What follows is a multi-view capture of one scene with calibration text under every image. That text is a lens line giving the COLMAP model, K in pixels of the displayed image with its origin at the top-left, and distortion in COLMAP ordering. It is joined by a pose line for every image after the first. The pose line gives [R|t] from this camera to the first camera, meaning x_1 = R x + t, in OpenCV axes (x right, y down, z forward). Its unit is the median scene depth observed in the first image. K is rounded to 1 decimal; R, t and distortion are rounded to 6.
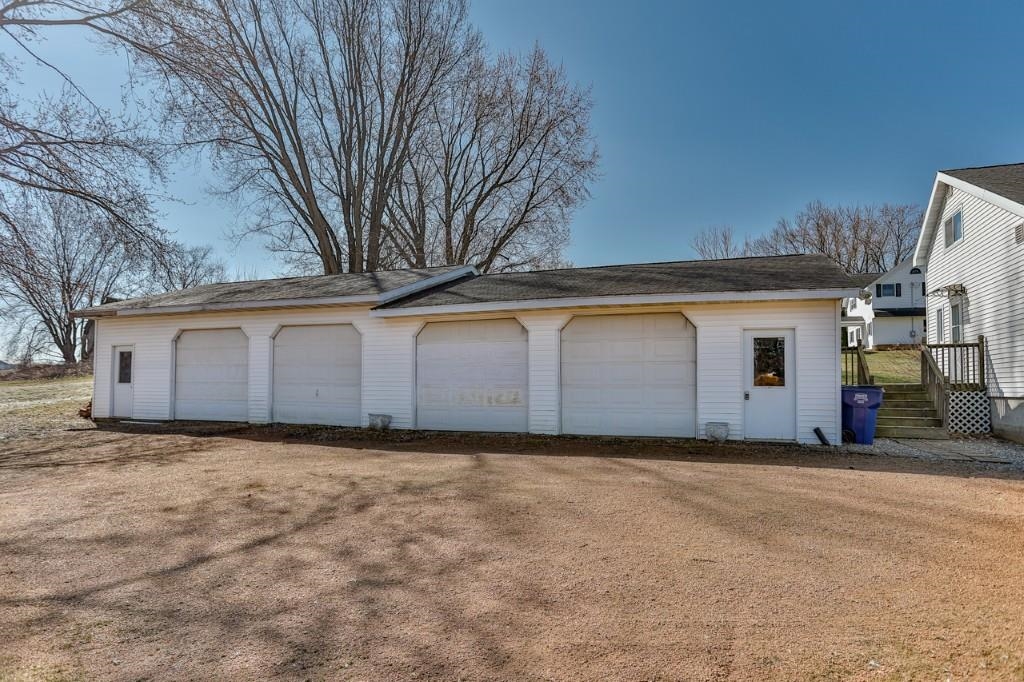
lens RADIAL K [[570.6, 0, 512.0], [0, 570.6, 341.0], [0, 0, 1]] dist [-0.028195, 0.000185]
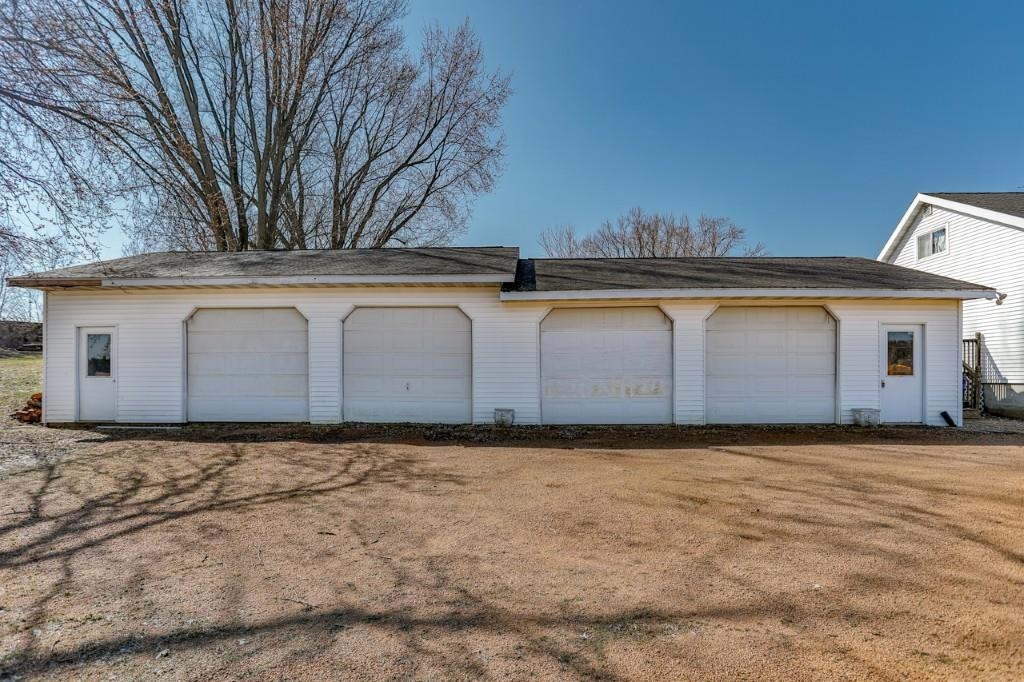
lens RADIAL K [[562.8, 0, 512.6], [0, 562.8, 359.0], [0, 0, 1]] dist [-0.021310, 0.000402]
pose [[0.953798, 0.002856, 0.300434, -0.487601], [-0.017944, 0.998711, 0.047474, 0.007722], [-0.299911, -0.050671, 0.952621, 0.152951]]
